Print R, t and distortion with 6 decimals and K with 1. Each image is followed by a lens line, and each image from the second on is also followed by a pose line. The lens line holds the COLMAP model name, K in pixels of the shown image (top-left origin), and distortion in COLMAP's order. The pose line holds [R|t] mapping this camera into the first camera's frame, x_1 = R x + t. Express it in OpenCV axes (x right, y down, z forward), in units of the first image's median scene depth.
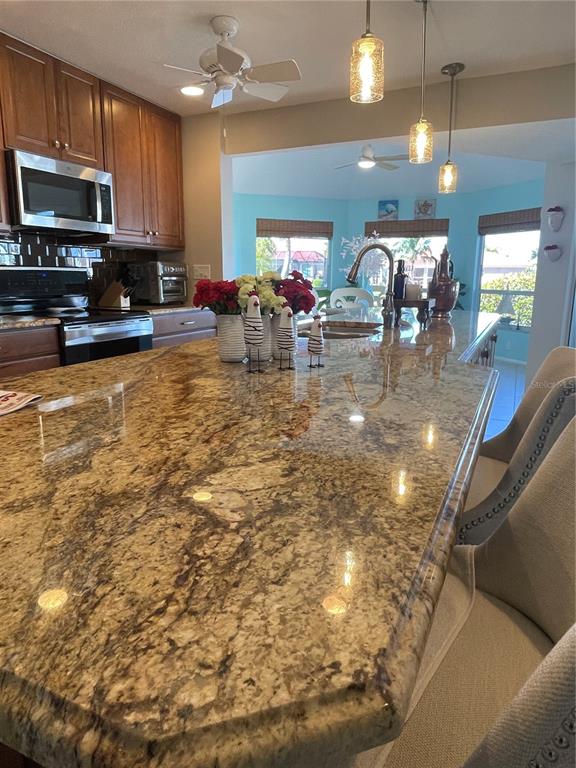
lens RADIAL K [[499.9, 0, 288.0], [0, 499.9, 384.0], [0, 0, 1]] dist [-0.009036, -0.003759]
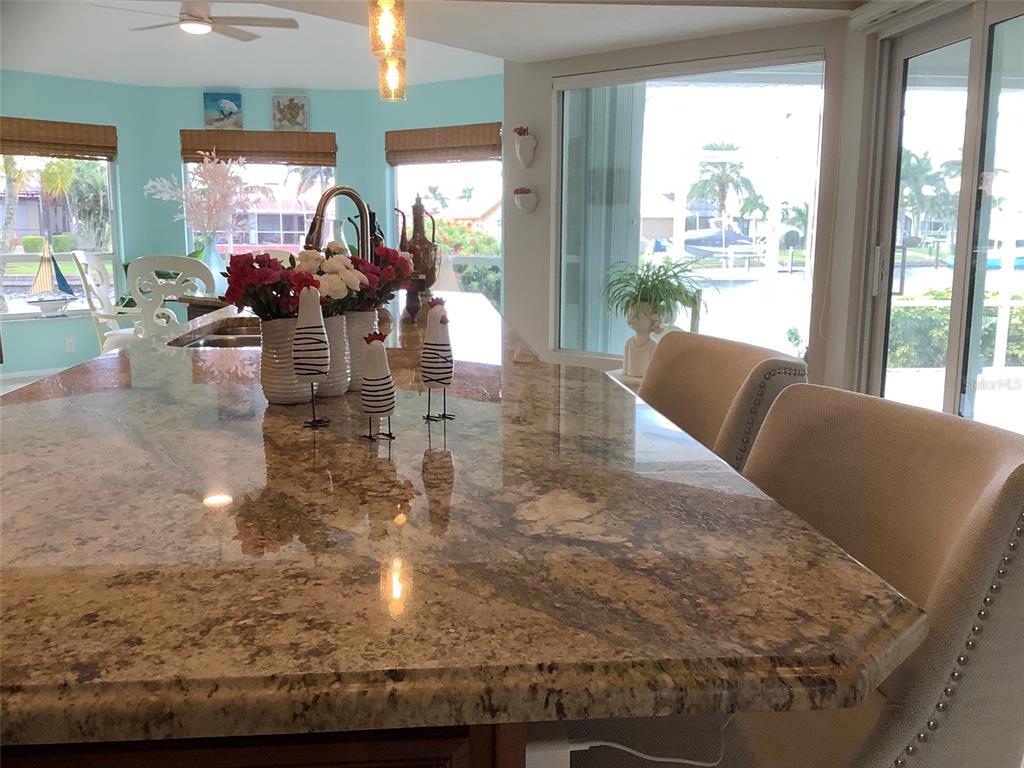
lens RADIAL K [[937.1, 0, 512.0], [0, 937.1, 384.0], [0, 0, 1]] dist [0.068352, -0.004764]
pose [[0.863490, -0.081231, 0.497782, -0.909786], [0.106144, 0.994110, -0.021900, 0.013229], [-0.493071, 0.071748, 0.867026, -0.297648]]
